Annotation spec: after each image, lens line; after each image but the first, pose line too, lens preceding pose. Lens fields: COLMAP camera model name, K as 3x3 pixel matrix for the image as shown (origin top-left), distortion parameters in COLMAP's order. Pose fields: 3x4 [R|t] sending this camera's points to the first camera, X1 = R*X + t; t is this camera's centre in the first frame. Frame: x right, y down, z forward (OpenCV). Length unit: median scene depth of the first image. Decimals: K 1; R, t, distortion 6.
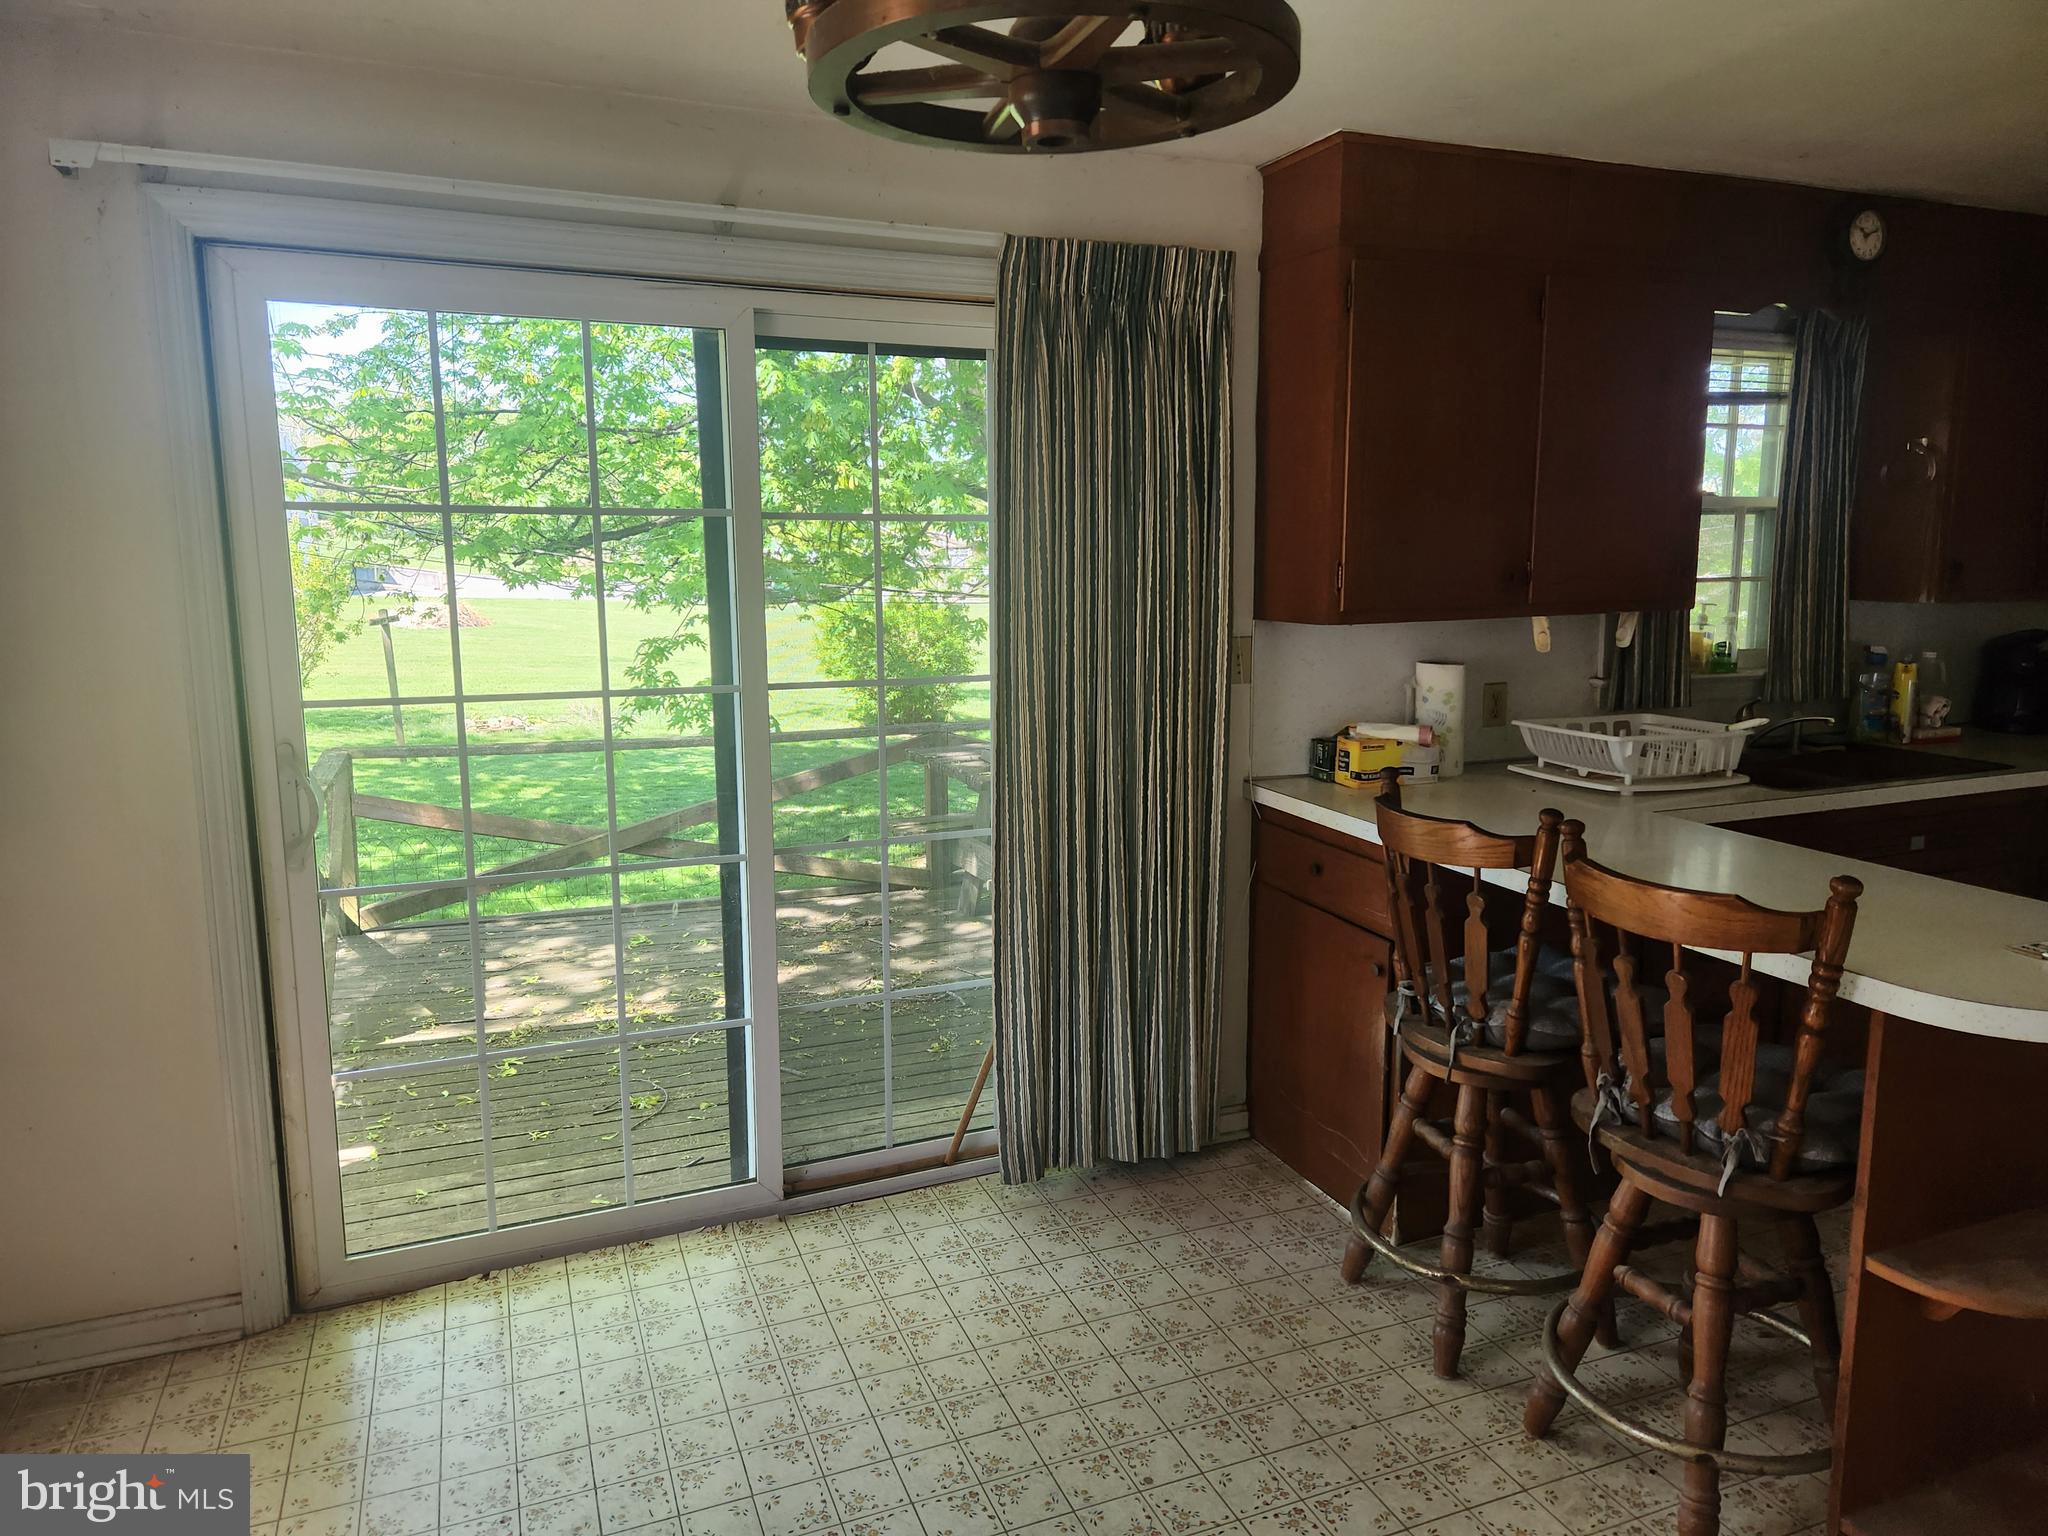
lens RADIAL K [[1373.5, 0, 1035.8], [0, 1373.5, 754.5], [0, 0, 1]] dist [0.069683, -0.057245]
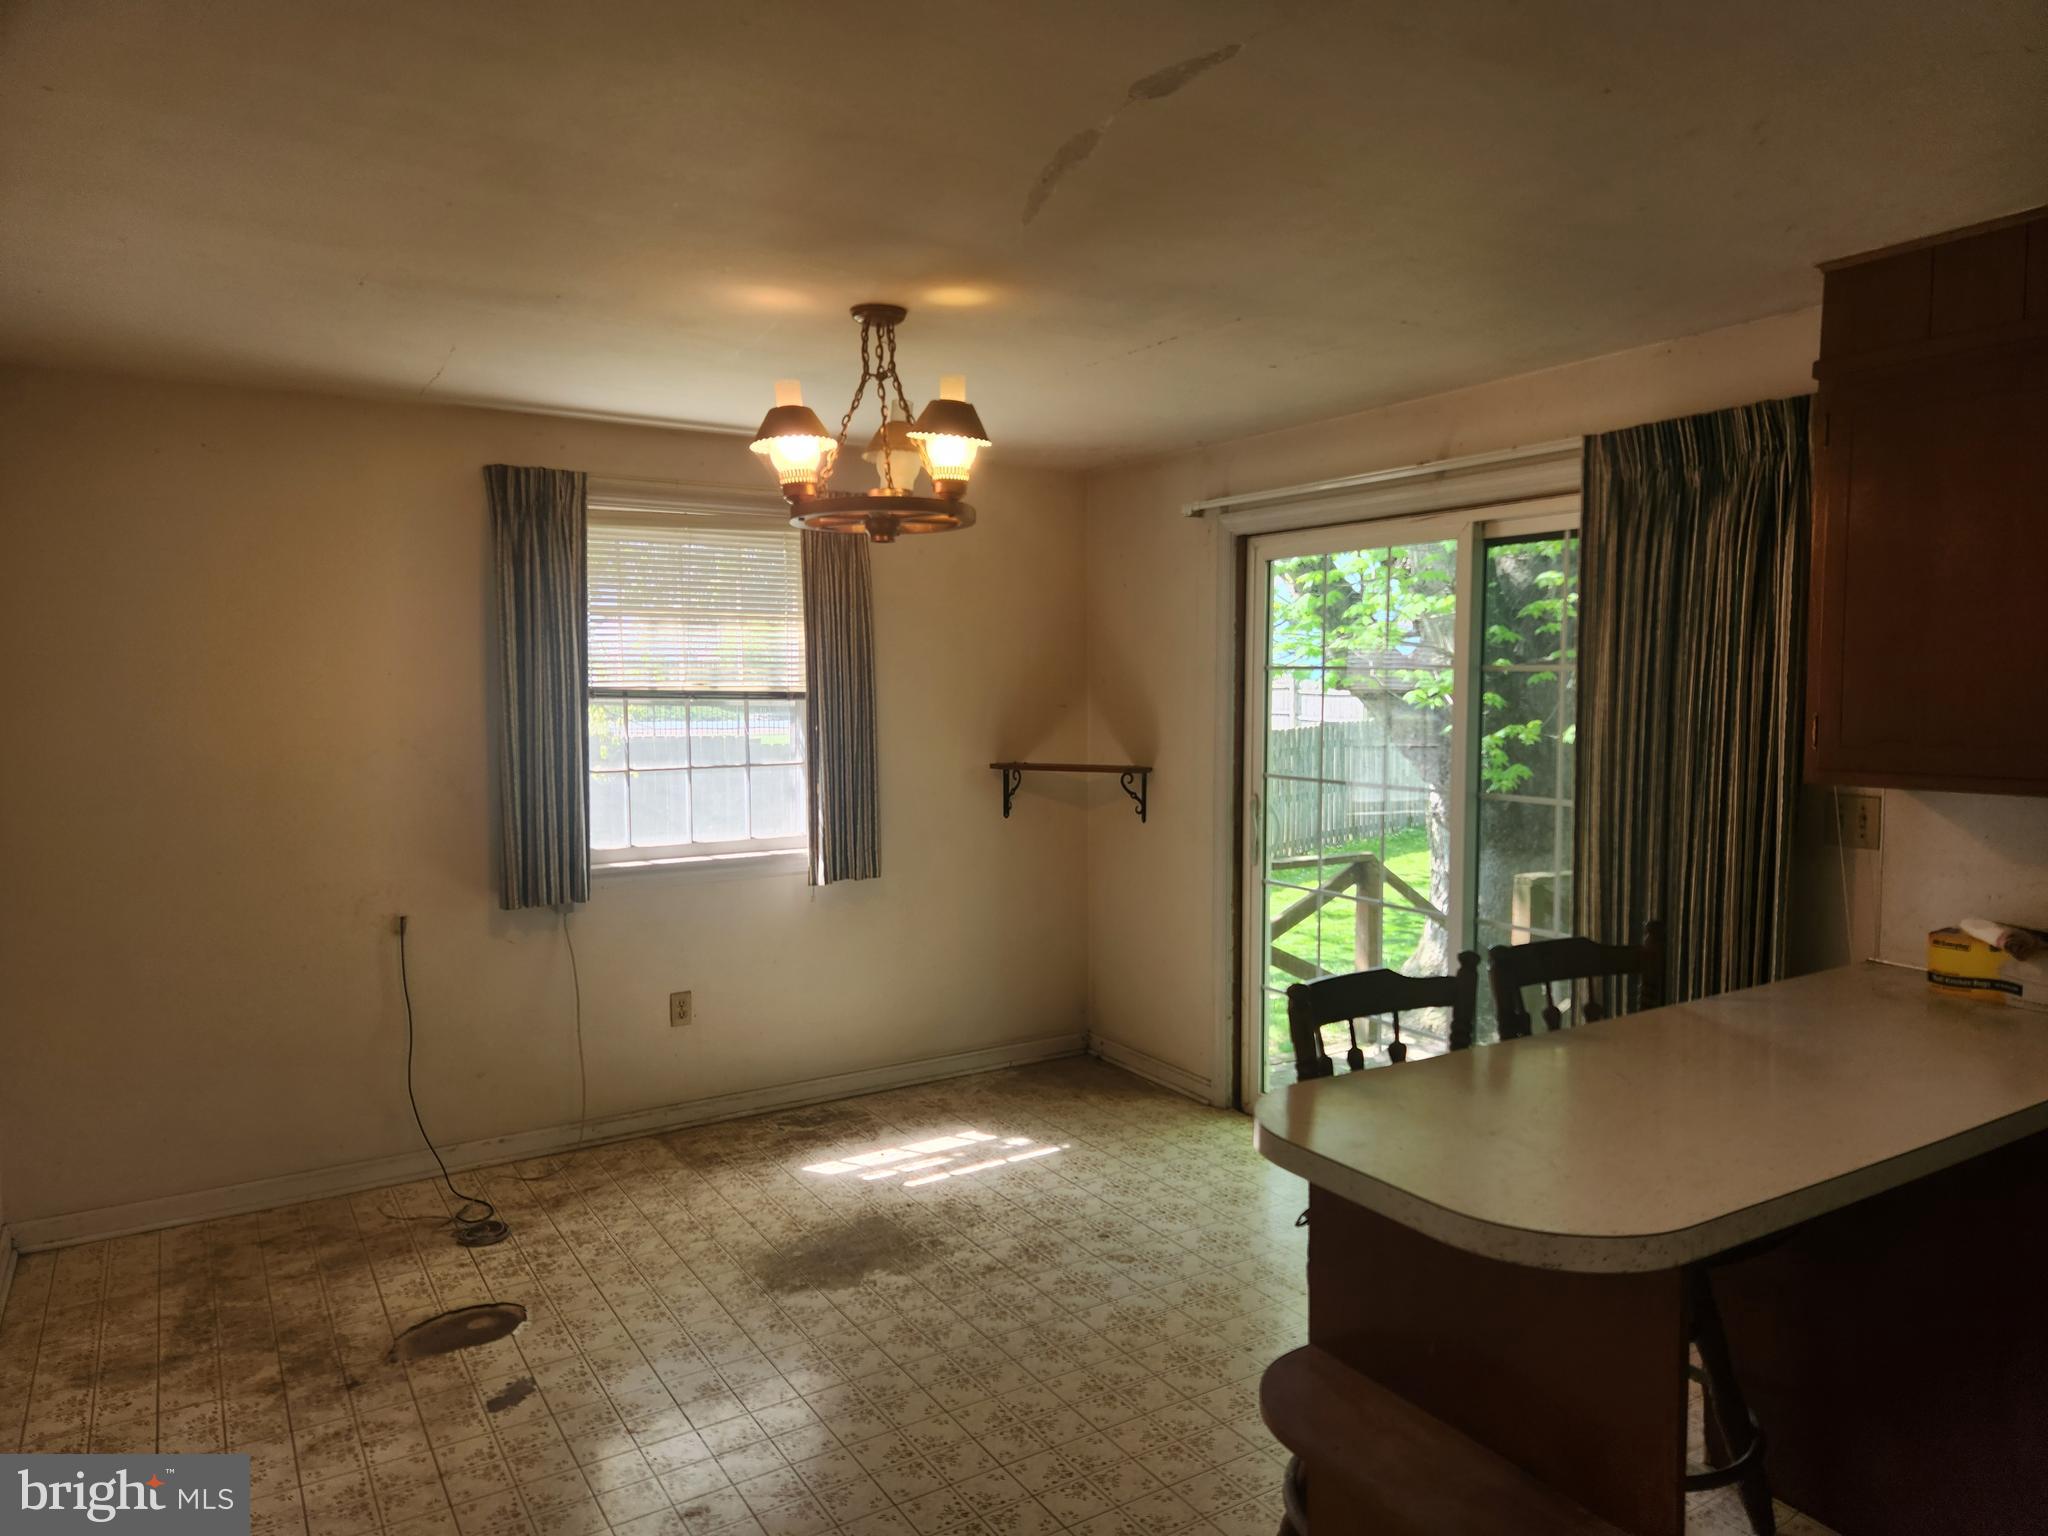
lens RADIAL K [[1373.5, 0, 1015.1], [0, 1373.5, 769.0], [0, 0, 1]] dist [0.069683, -0.057245]
pose [[0.147412, 0.070441, -0.986564, 1.033897], [-0.147114, 0.987927, 0.048557, -0.071154], [0.978073, 0.137980, 0.155995, 0.342627]]
